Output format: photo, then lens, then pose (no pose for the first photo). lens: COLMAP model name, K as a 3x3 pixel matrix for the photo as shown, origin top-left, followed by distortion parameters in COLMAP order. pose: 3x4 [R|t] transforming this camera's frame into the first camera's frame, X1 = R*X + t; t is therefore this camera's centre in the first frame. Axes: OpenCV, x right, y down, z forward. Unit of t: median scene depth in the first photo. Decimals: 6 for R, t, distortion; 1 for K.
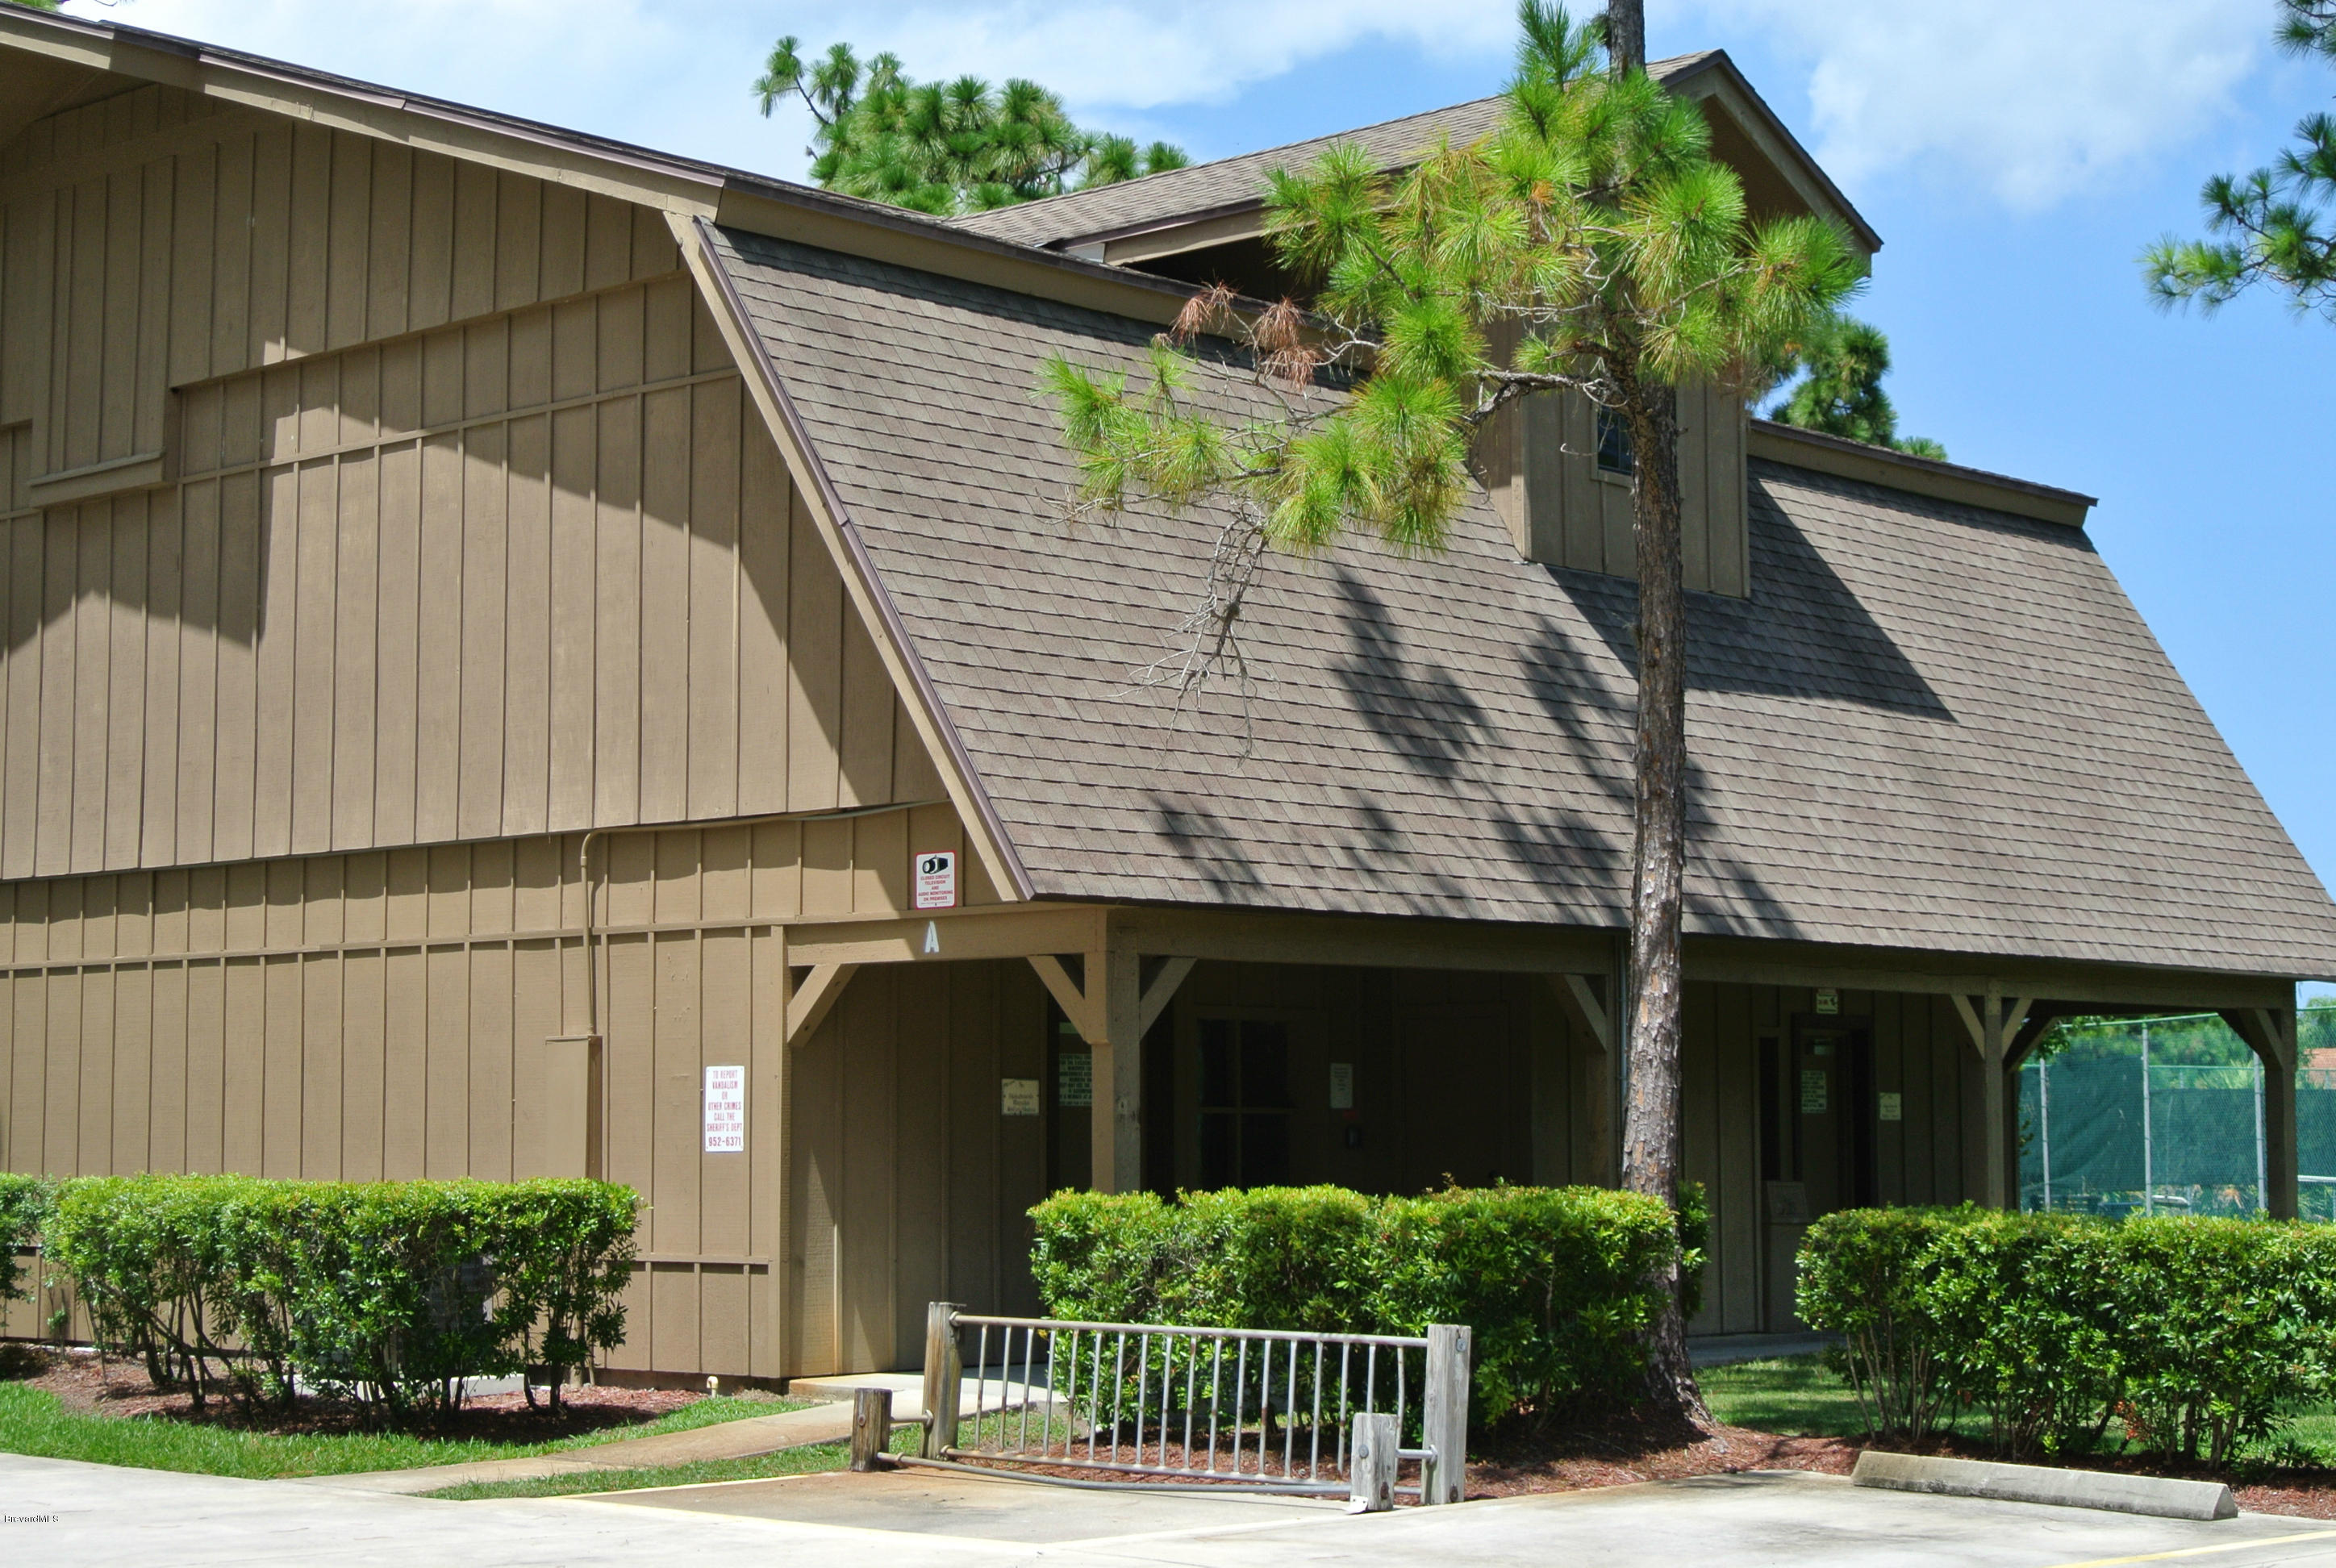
lens RADIAL K [[3887.2, 0, 1168.0], [0, 3887.2, 784.0], [0, 0, 1]] dist [-0.014831, -0.022510]
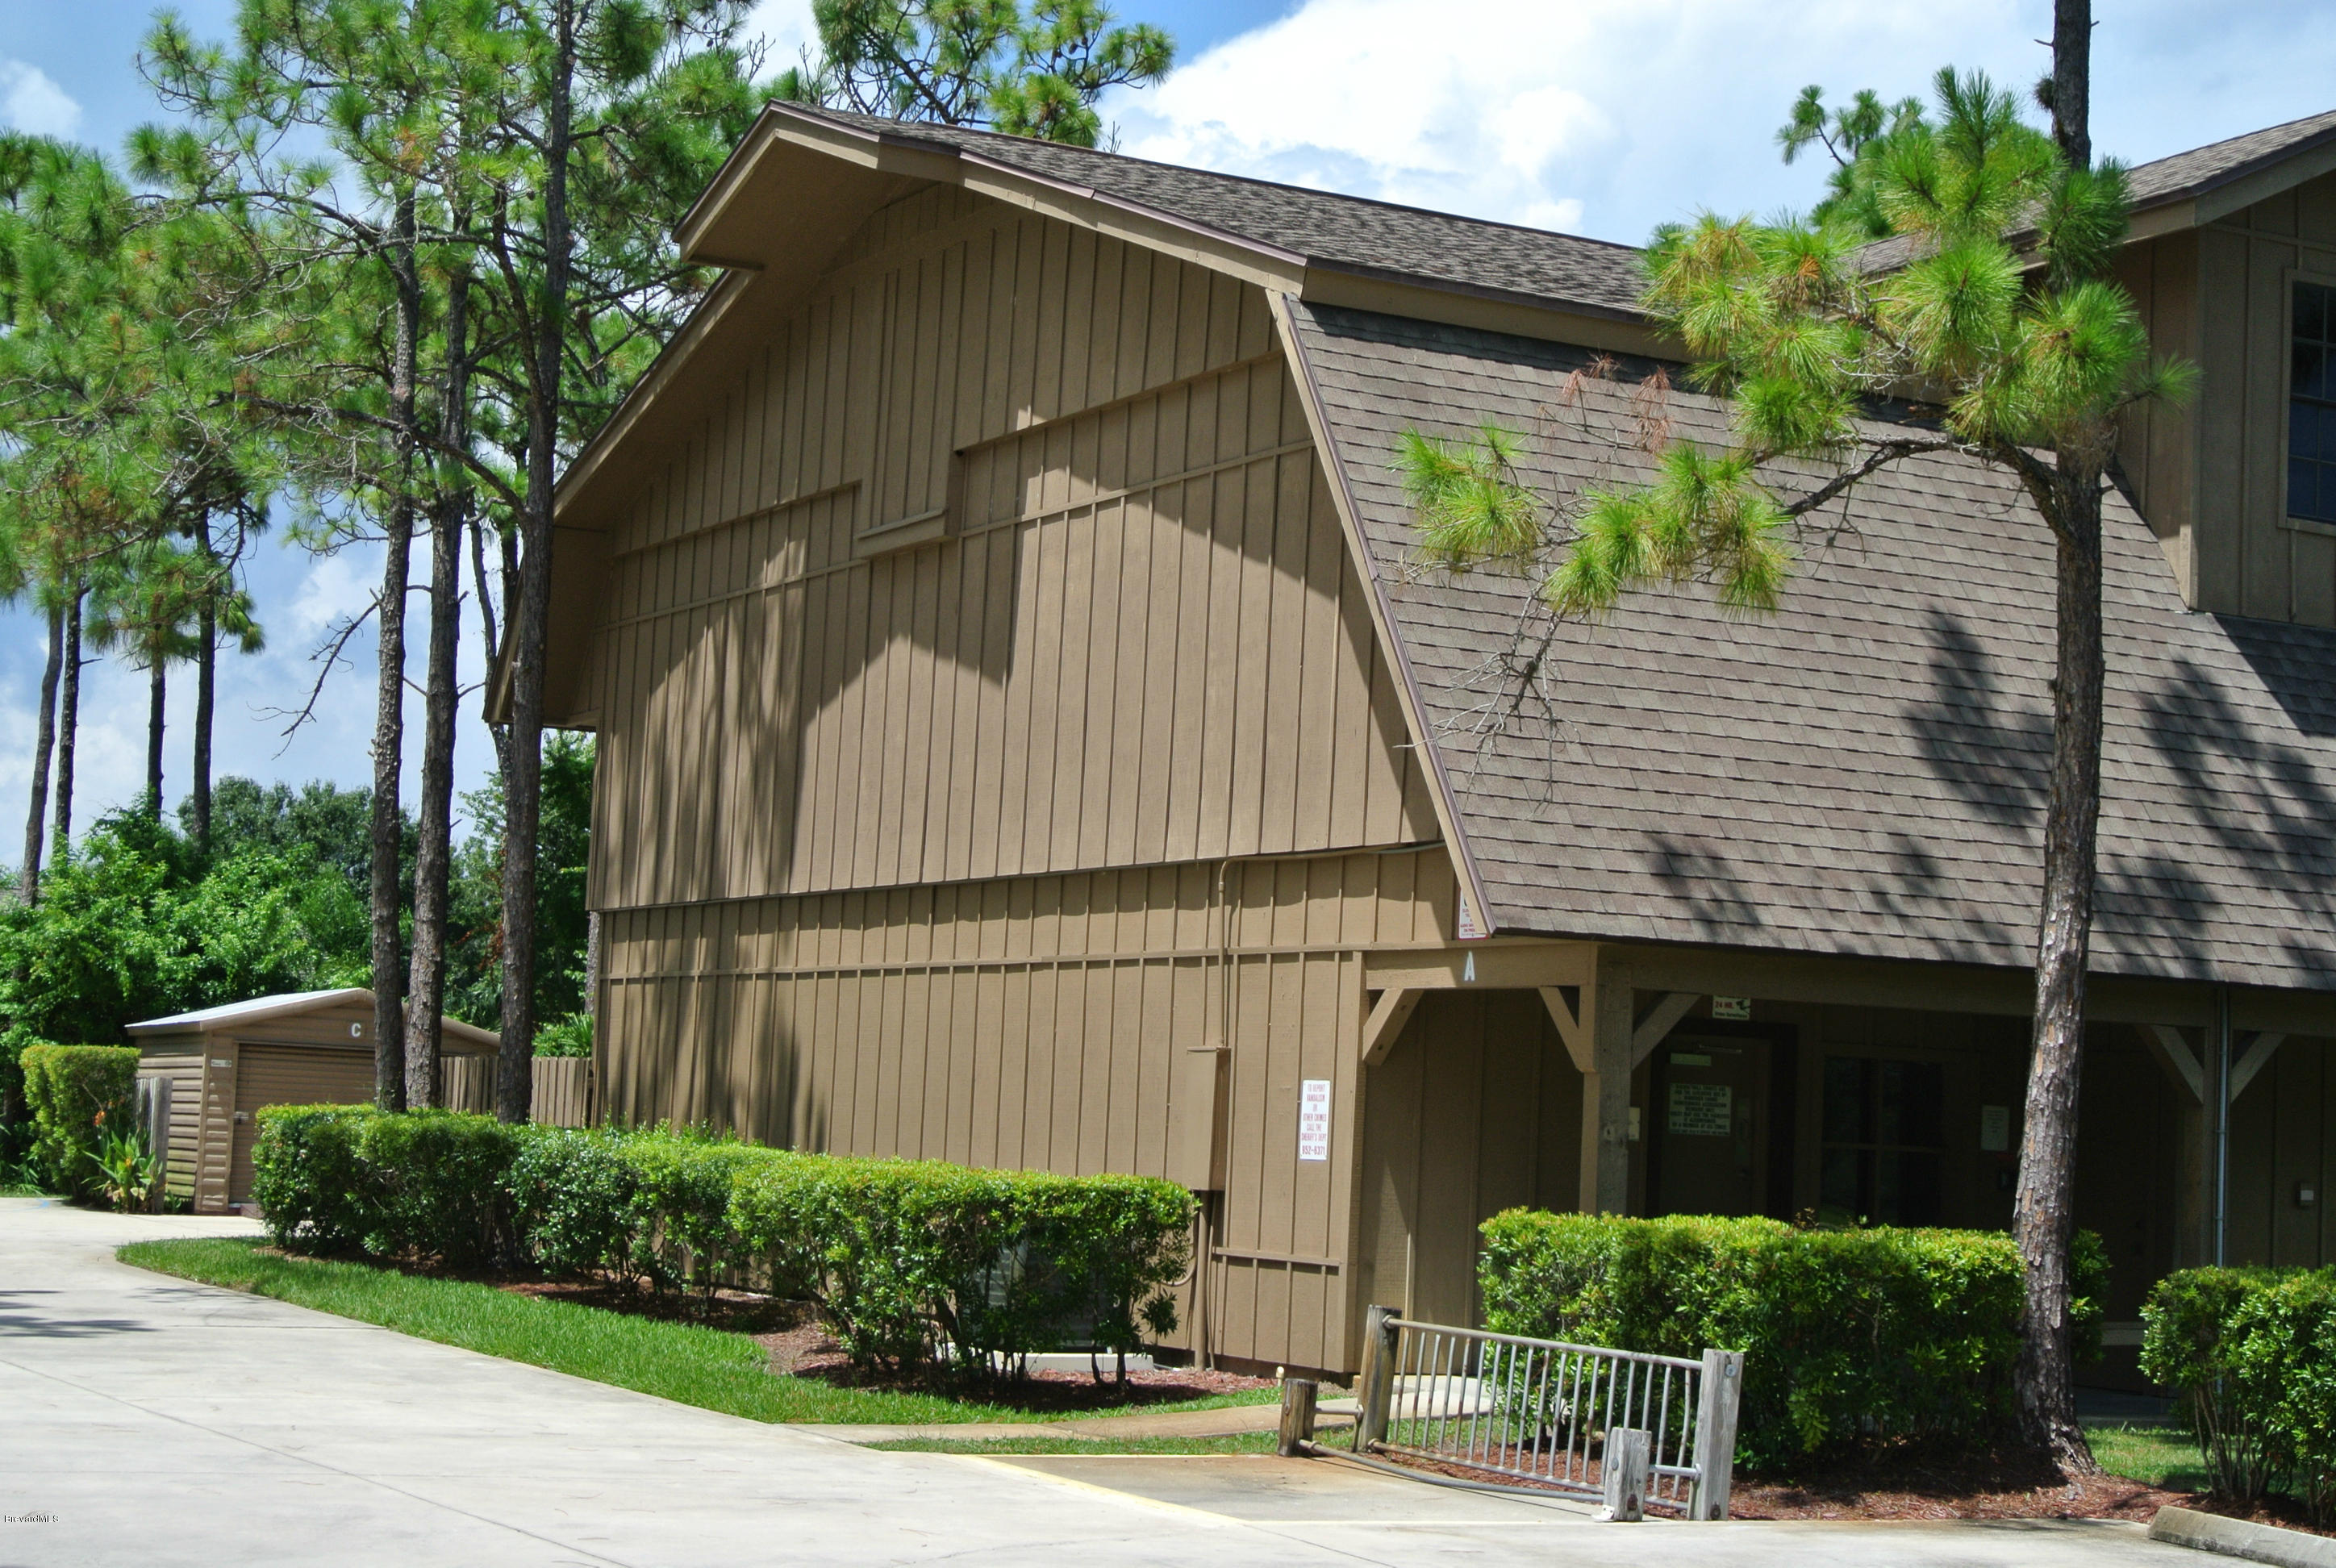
lens RADIAL K [[3860.6, 0, 1168.0], [0, 3860.6, 784.0], [0, 0, 1]] dist [-0.014082, 0.001245]
pose [[0.941936, 0.017107, -0.335356, 0.209520], [-0.019428, 0.999805, -0.003568, -0.004984], [0.335230, 0.009876, 0.942085, -0.022408]]
